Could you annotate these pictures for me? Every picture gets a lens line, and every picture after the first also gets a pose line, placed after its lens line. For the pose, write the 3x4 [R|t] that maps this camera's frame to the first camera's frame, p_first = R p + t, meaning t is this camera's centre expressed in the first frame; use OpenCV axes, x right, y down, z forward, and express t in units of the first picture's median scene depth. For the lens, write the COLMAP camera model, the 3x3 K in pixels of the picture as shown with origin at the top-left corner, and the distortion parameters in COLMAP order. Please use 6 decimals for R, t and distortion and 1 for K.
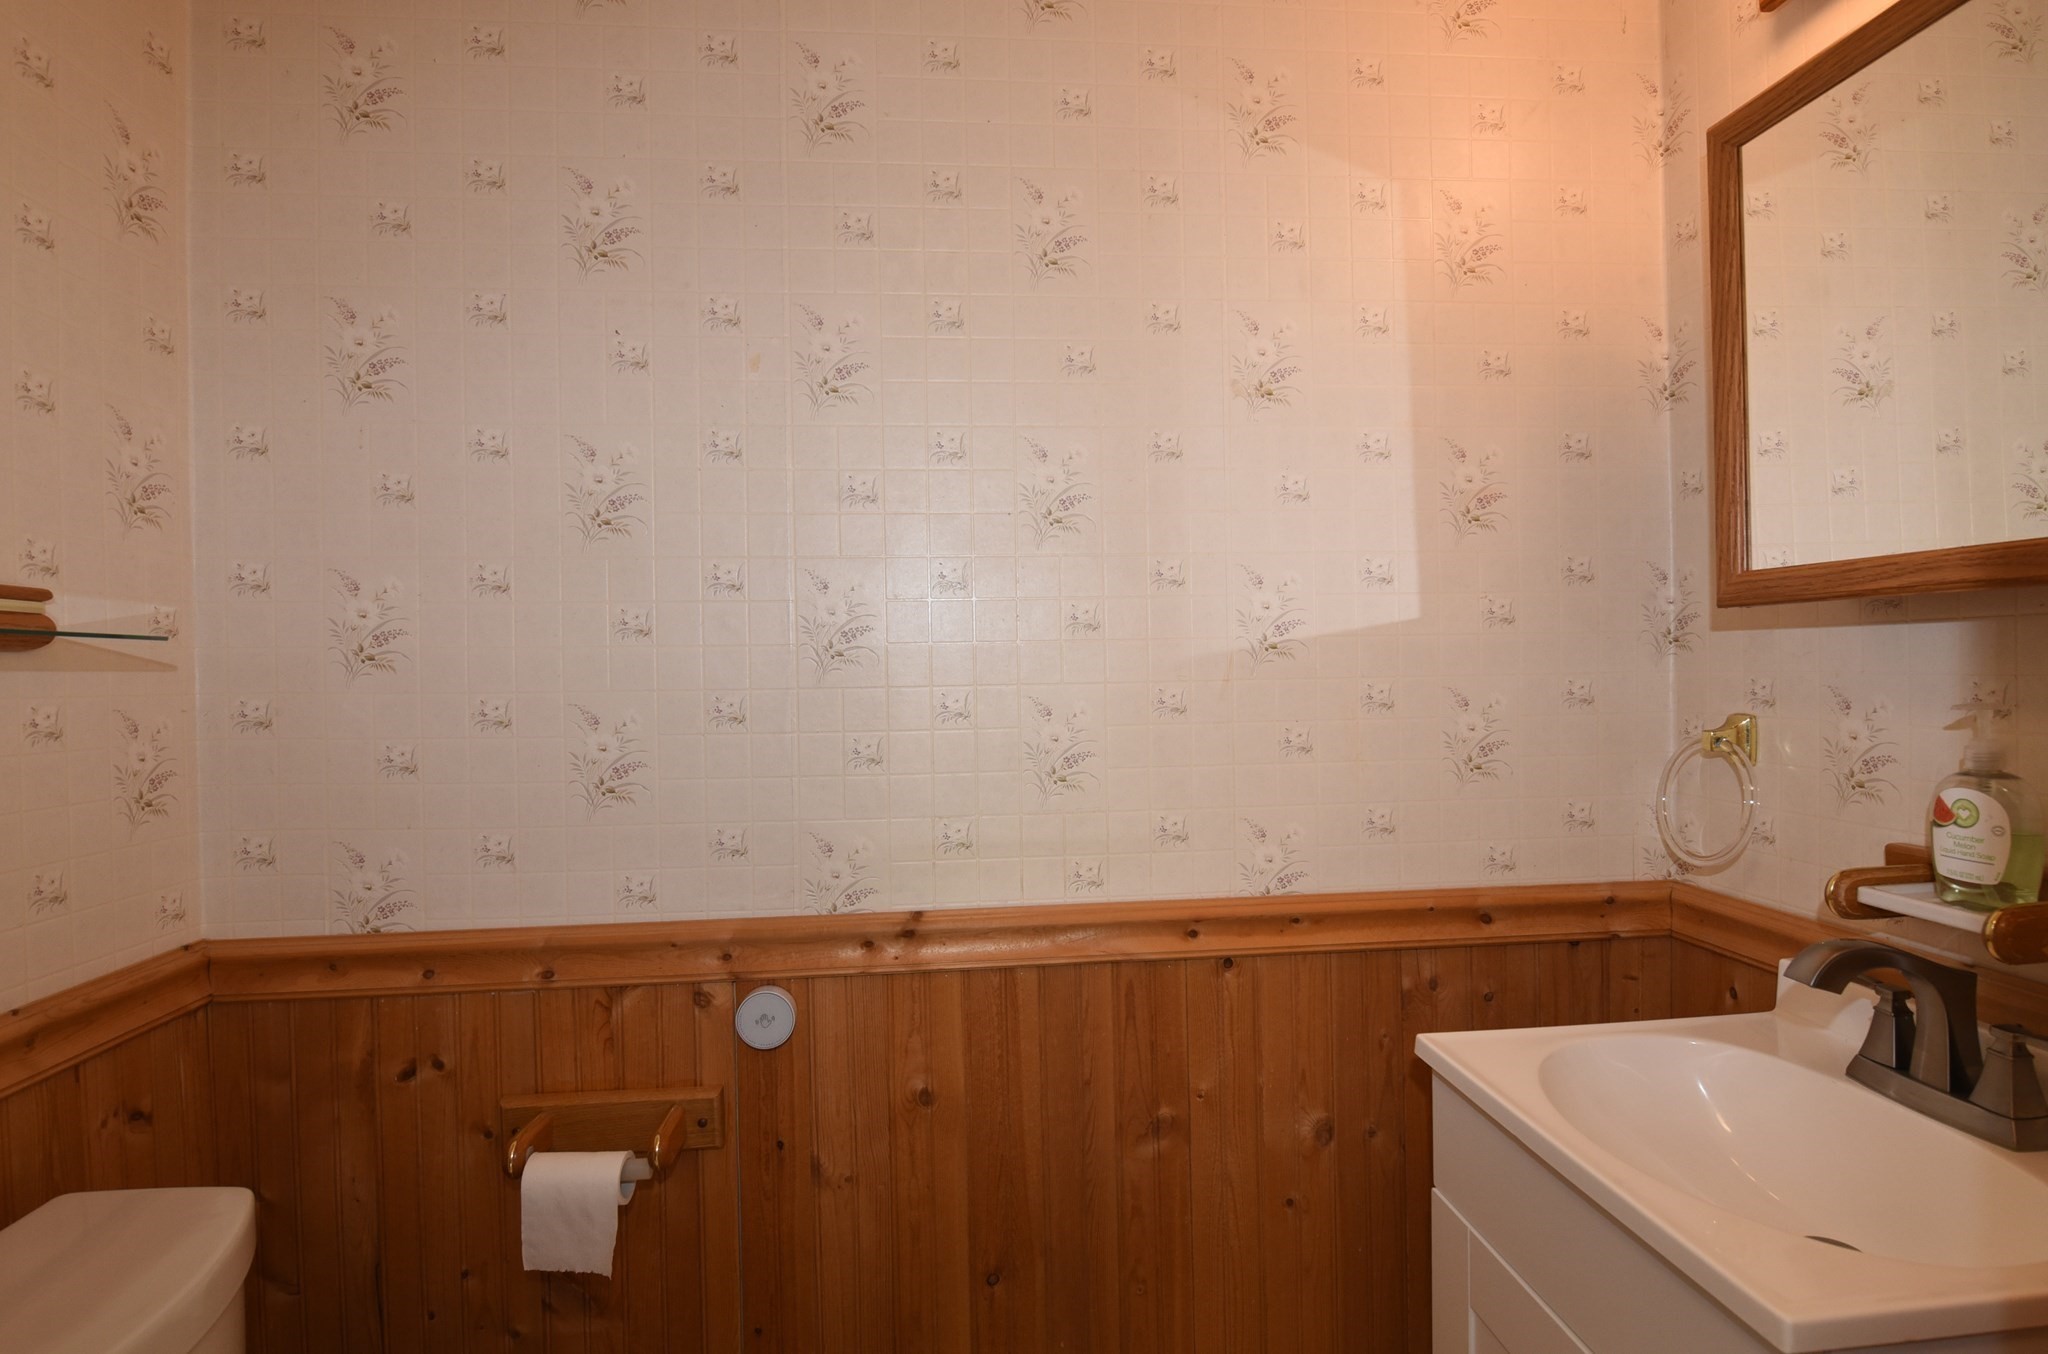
lens RADIAL K [[984.9, 0, 1034.7], [0, 984.9, 658.4], [0, 0, 1]] dist [-0.010242, -0.004676]
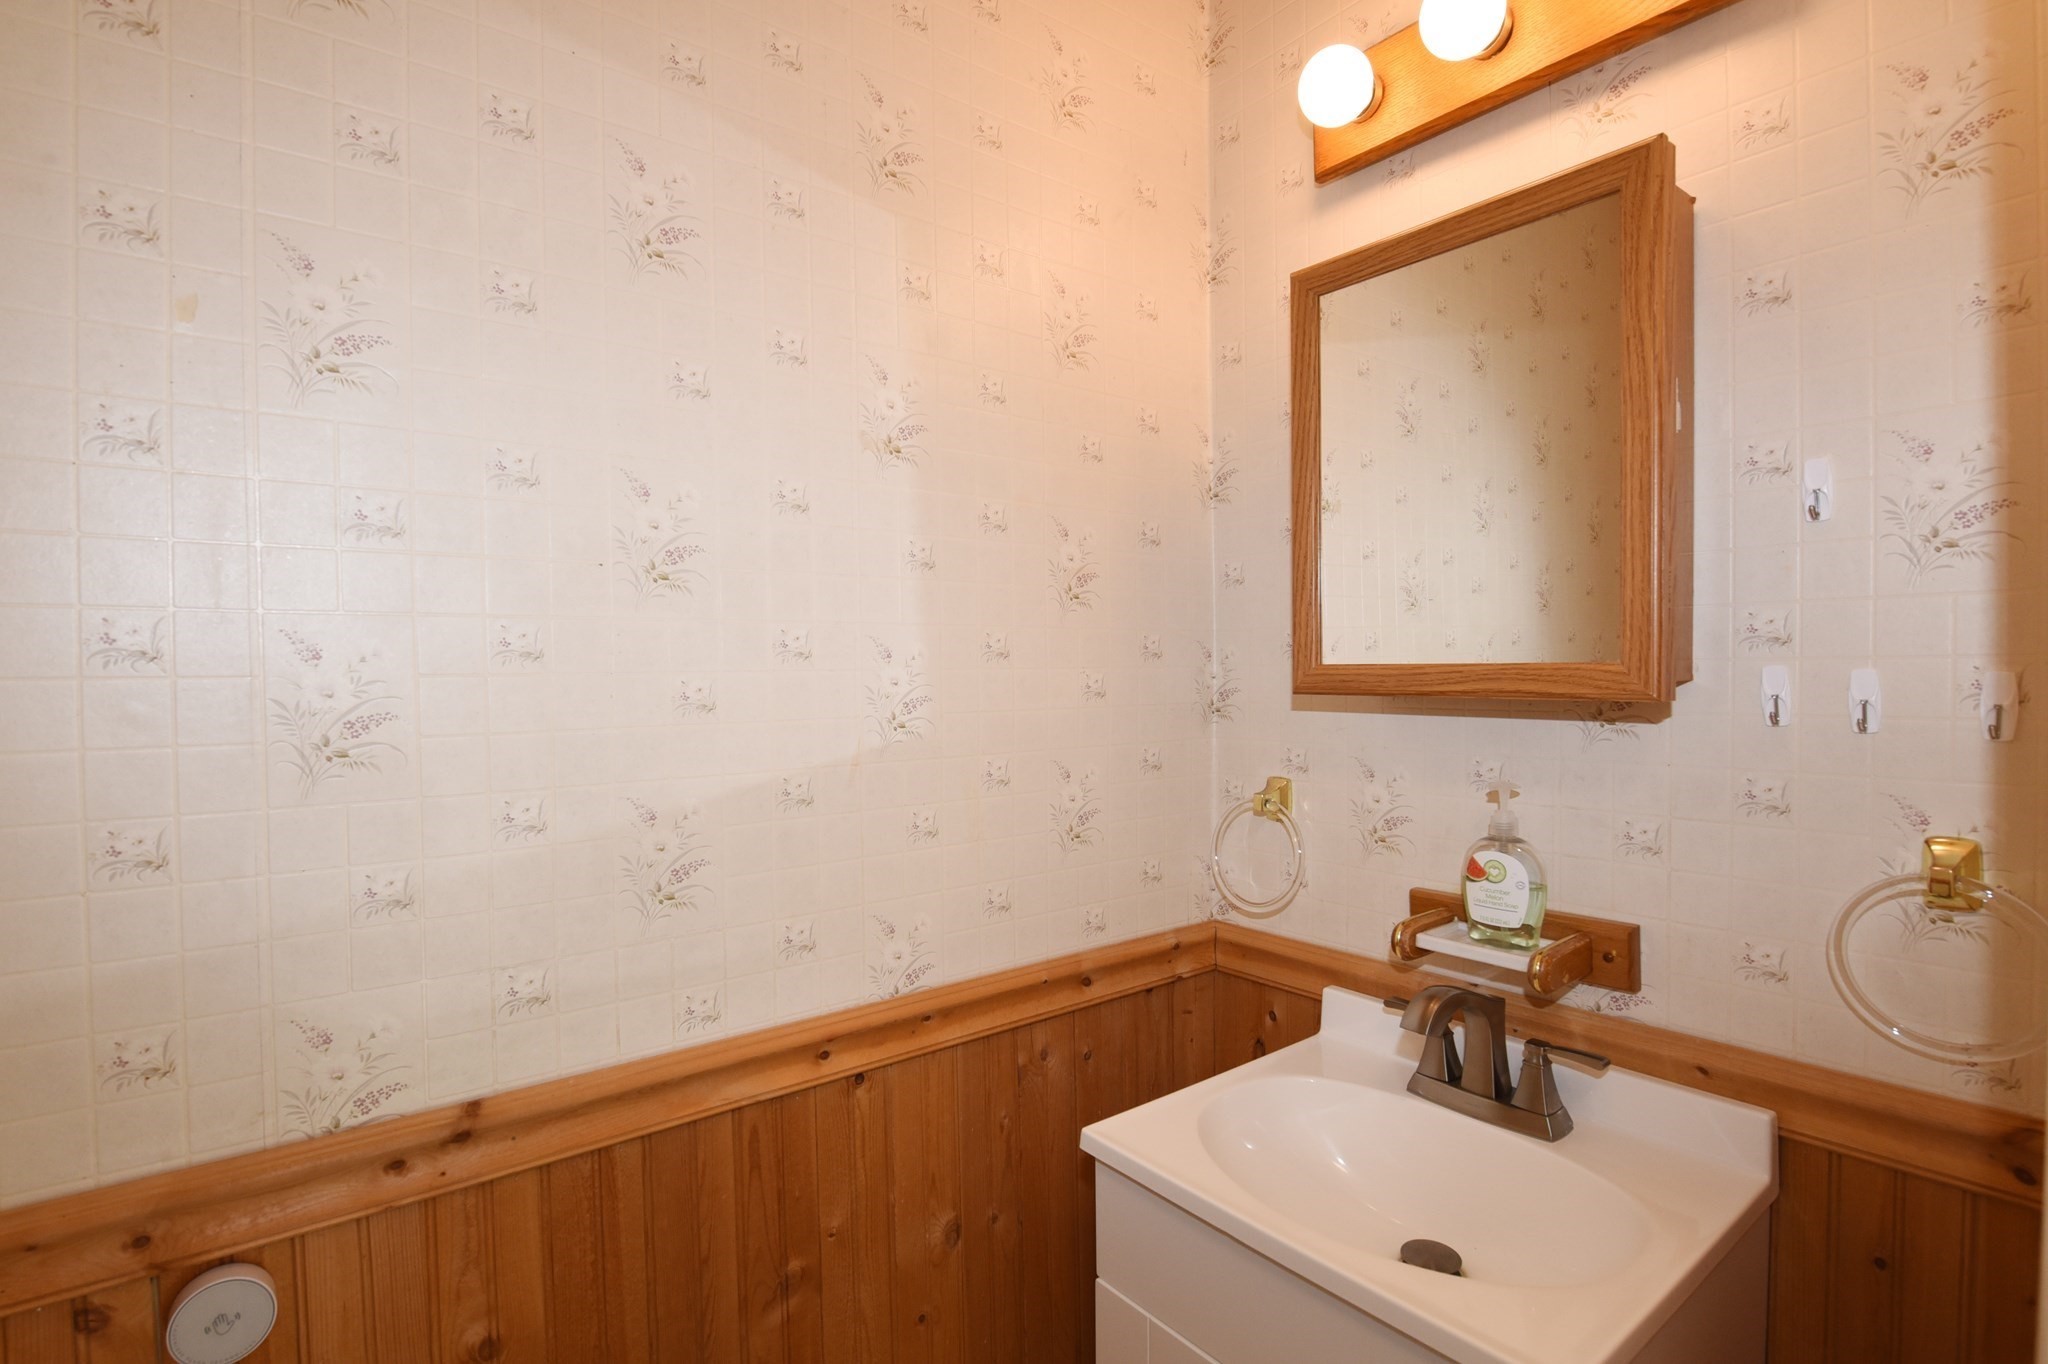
lens RADIAL K [[984.9, 0, 1083.5], [0, 984.9, 703.5], [0, 0, 1]] dist [-0.010242, -0.004676]
pose [[0.848658, -0.000580, 0.528942, -0.109467], [-0.003073, 0.999977, 0.006027, -0.041937], [-0.528933, -0.006740, 0.848637, 0.133934]]
